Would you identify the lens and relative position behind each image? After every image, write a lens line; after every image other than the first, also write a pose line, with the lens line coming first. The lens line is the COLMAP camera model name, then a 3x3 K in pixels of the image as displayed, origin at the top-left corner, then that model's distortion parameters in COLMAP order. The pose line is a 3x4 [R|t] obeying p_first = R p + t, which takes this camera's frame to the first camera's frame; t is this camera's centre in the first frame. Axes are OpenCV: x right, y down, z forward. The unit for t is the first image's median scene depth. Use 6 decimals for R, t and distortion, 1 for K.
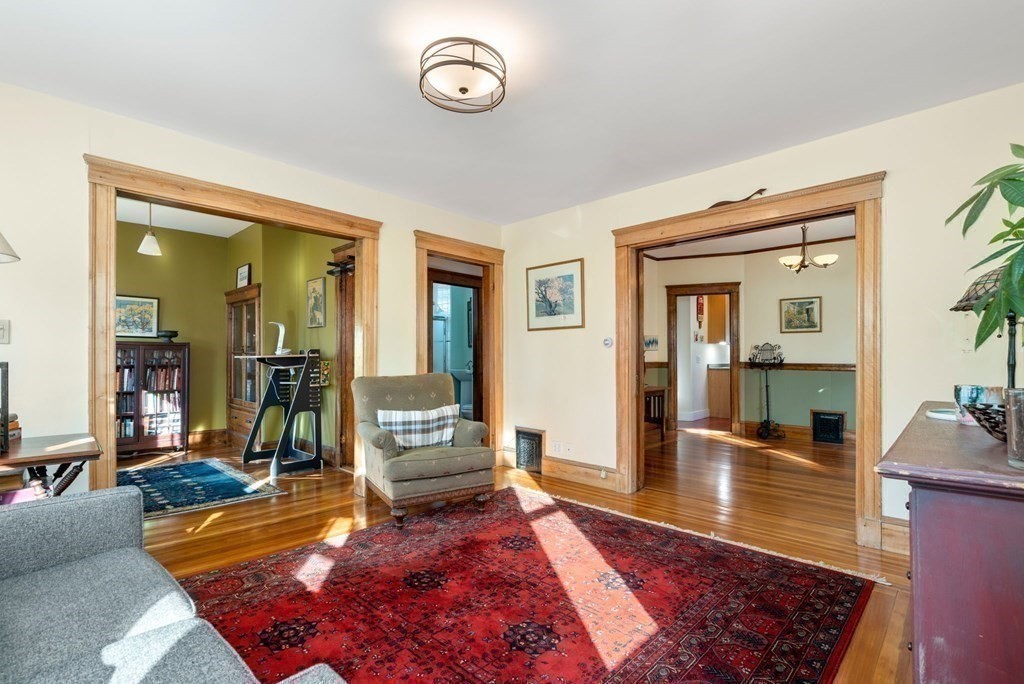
lens RADIAL K [[481.2, 0, 511.4], [0, 481.2, 348.7], [0, 0, 1]] dist [-0.004159, -0.000650]
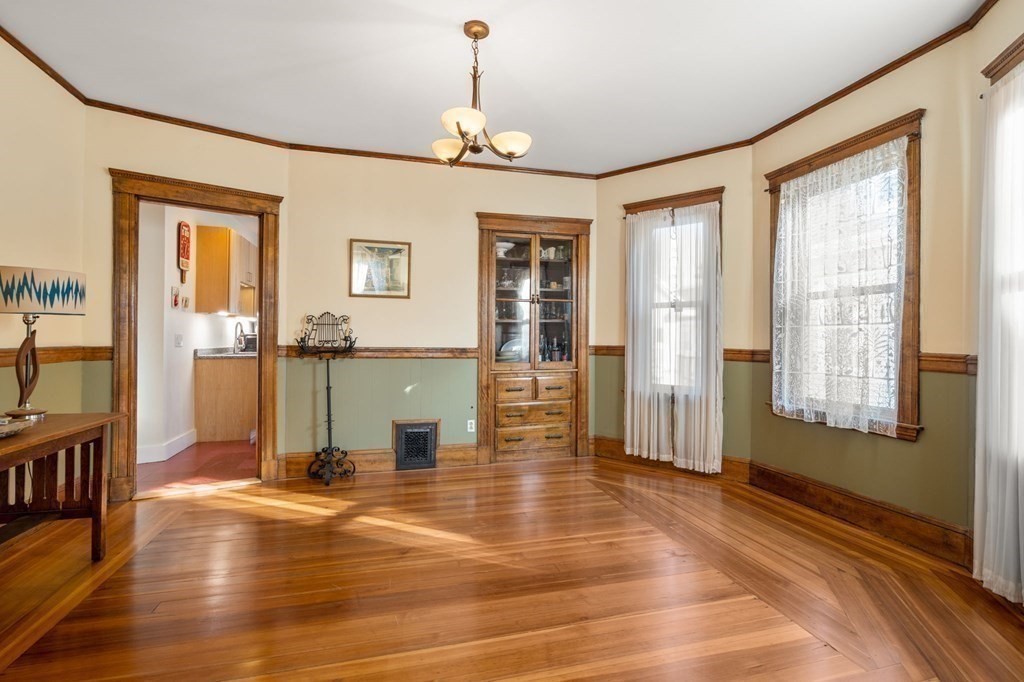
lens RADIAL K [[481.2, 0, 512.0], [0, 481.2, 338.2], [0, 0, 1]] dist [-0.004159, -0.000650]
pose [[0.514393, 0.007937, 0.857518, 0.149431], [-0.021351, 0.999766, 0.003554, 0.012011], [-0.857289, -0.020137, 0.514442, 0.500360]]
